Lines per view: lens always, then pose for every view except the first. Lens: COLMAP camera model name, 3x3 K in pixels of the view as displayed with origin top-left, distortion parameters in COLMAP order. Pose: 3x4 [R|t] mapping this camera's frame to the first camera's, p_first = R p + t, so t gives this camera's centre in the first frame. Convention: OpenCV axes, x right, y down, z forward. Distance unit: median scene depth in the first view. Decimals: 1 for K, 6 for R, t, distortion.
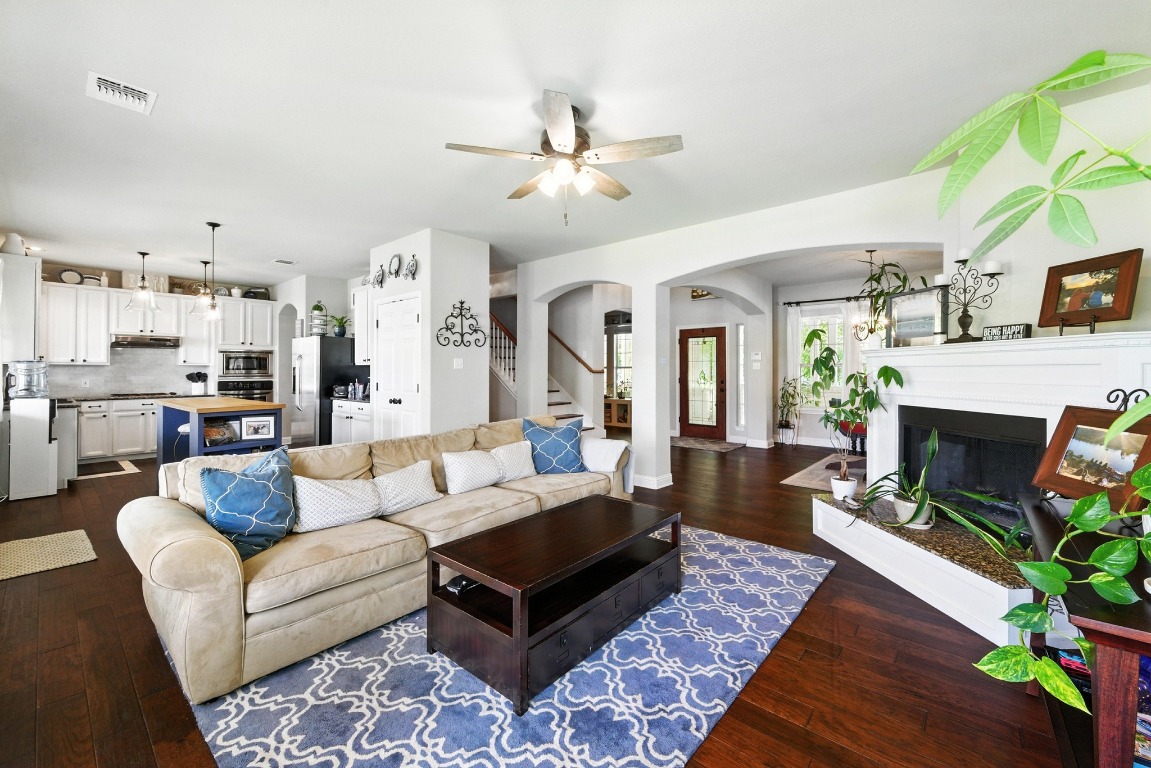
lens RADIAL K [[456.5, 0, 573.8], [0, 456.5, 375.4], [0, 0, 1]] dist [0.001495, 0.000123]
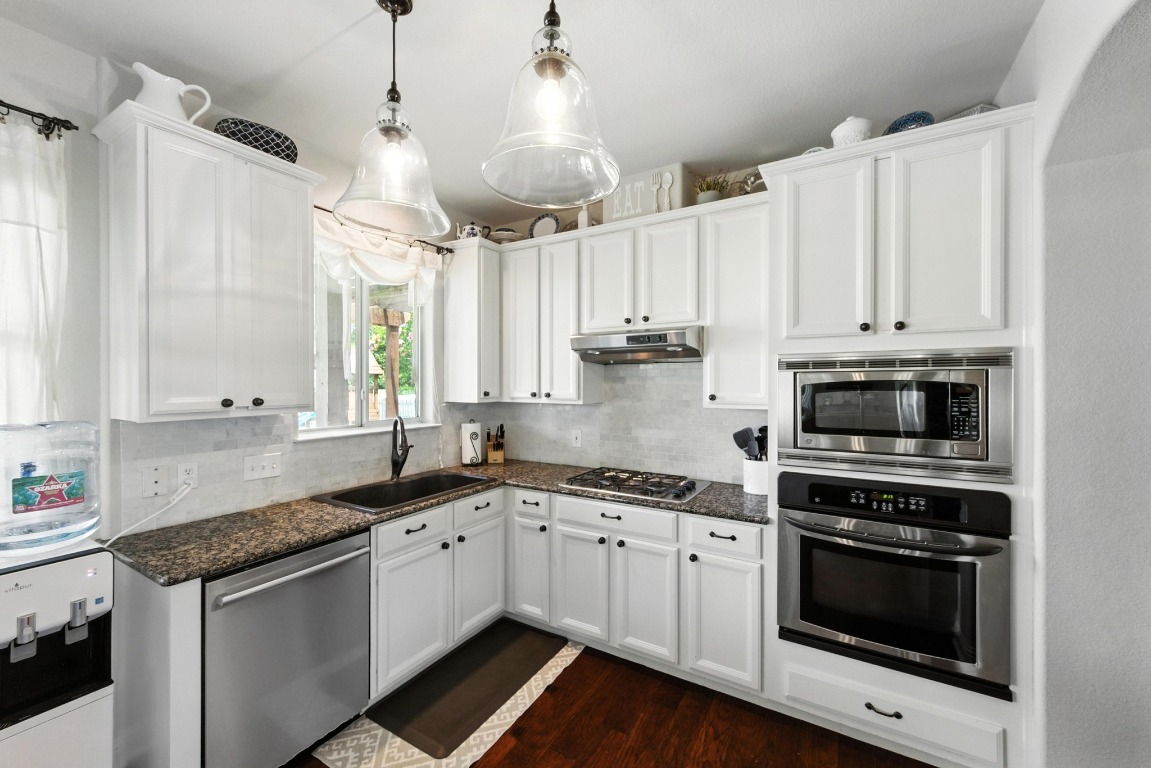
lens RADIAL K [[456.5, 0, 573.6], [0, 456.5, 382.6], [0, 0, 1]] dist [0.001495, 0.000123]
pose [[0.167846, 0.005344, -0.985799, -0.548225], [-0.009362, 0.999949, 0.003827, -0.043298], [0.985769, 0.008586, 0.167887, 0.864161]]
